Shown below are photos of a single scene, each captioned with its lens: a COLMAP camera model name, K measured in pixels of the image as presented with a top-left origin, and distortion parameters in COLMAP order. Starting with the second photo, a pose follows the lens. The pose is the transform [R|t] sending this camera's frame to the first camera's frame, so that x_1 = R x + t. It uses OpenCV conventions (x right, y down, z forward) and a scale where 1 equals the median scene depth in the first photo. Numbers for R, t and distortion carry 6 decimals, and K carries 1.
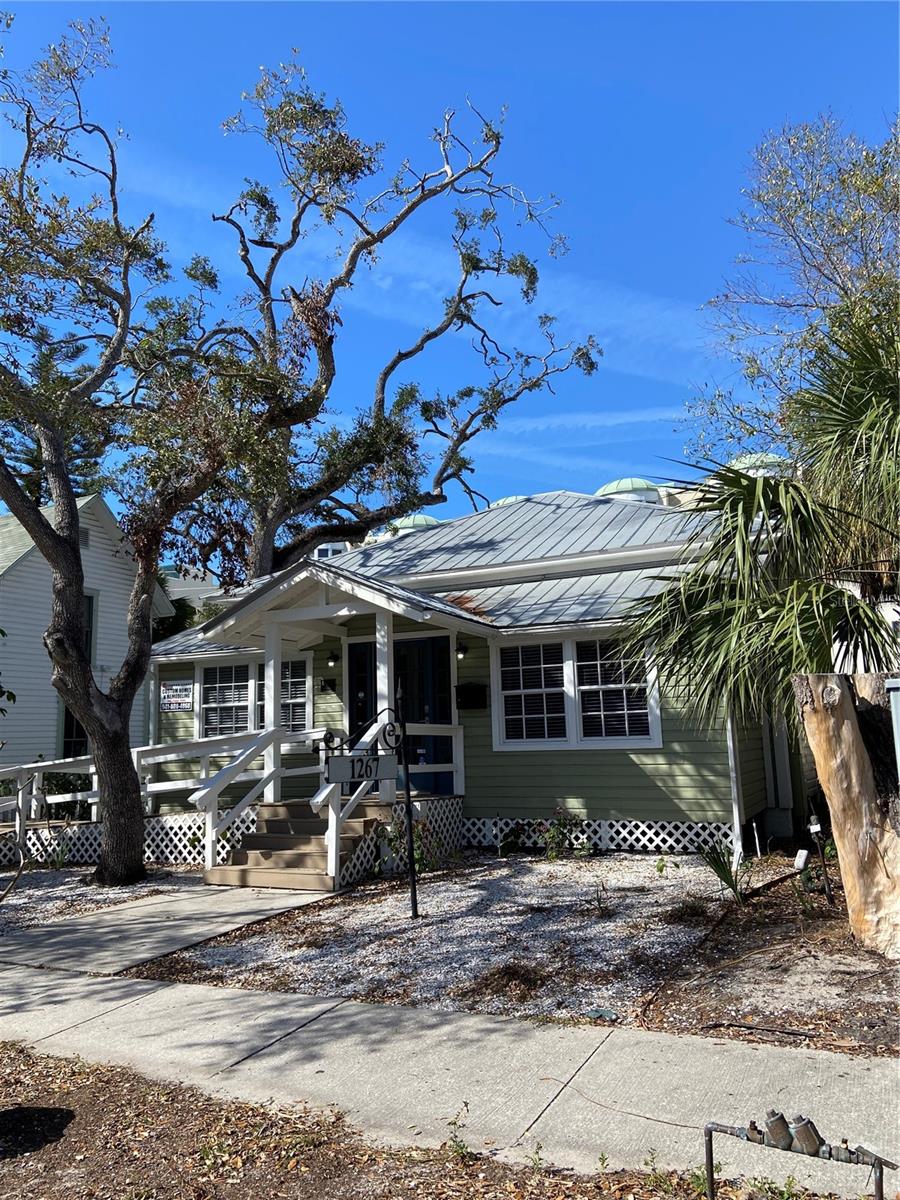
lens RADIAL K [[905.7, 0, 450.0], [0, 905.7, 600.0], [0, 0, 1]] dist [0.136056, -0.161346]
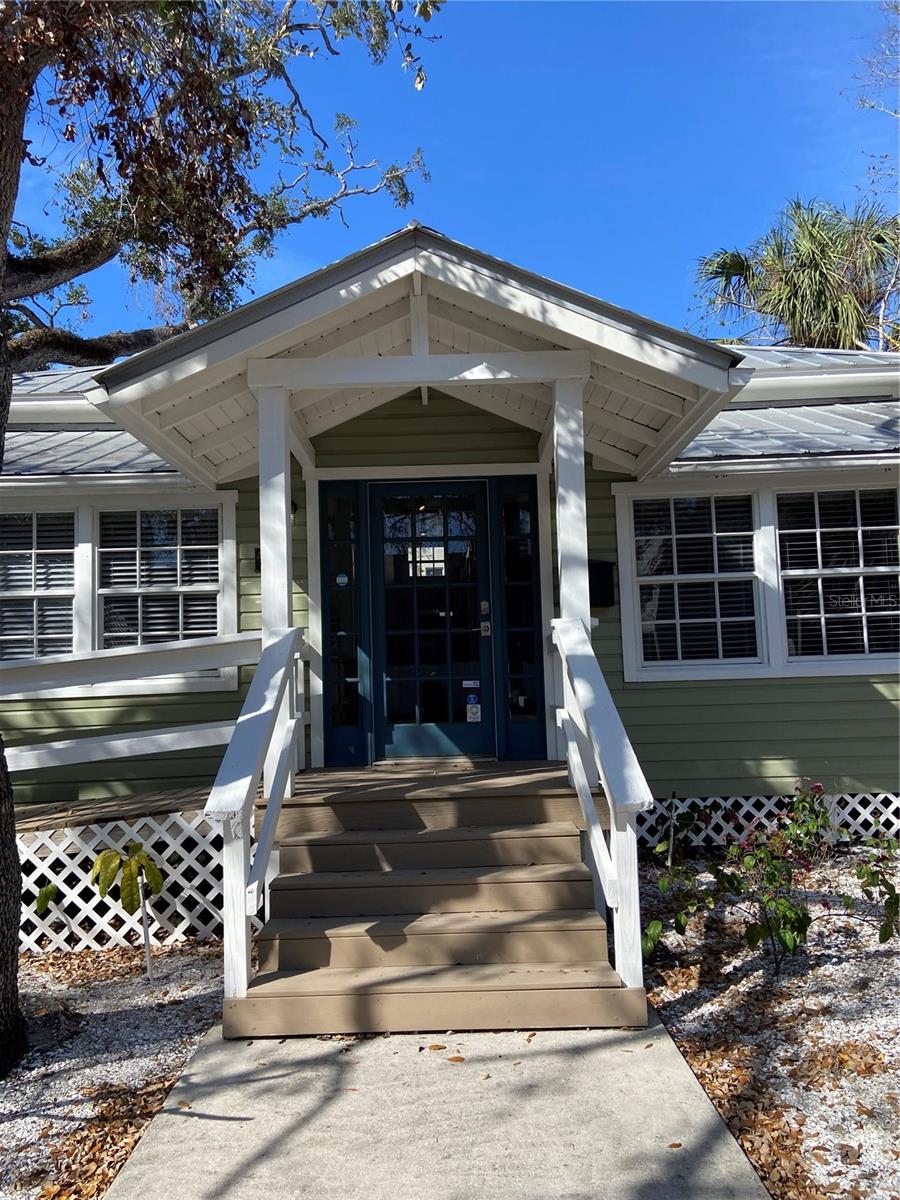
lens RADIAL K [[905.7, 0, 450.0], [0, 905.7, 600.0], [0, 0, 1]] dist [0.136056, -0.161346]
pose [[0.893225, 0.034788, 0.448262, -0.312827], [-0.059073, 0.997440, 0.040304, 0.102872], [-0.445712, -0.062481, 0.892993, 0.567380]]
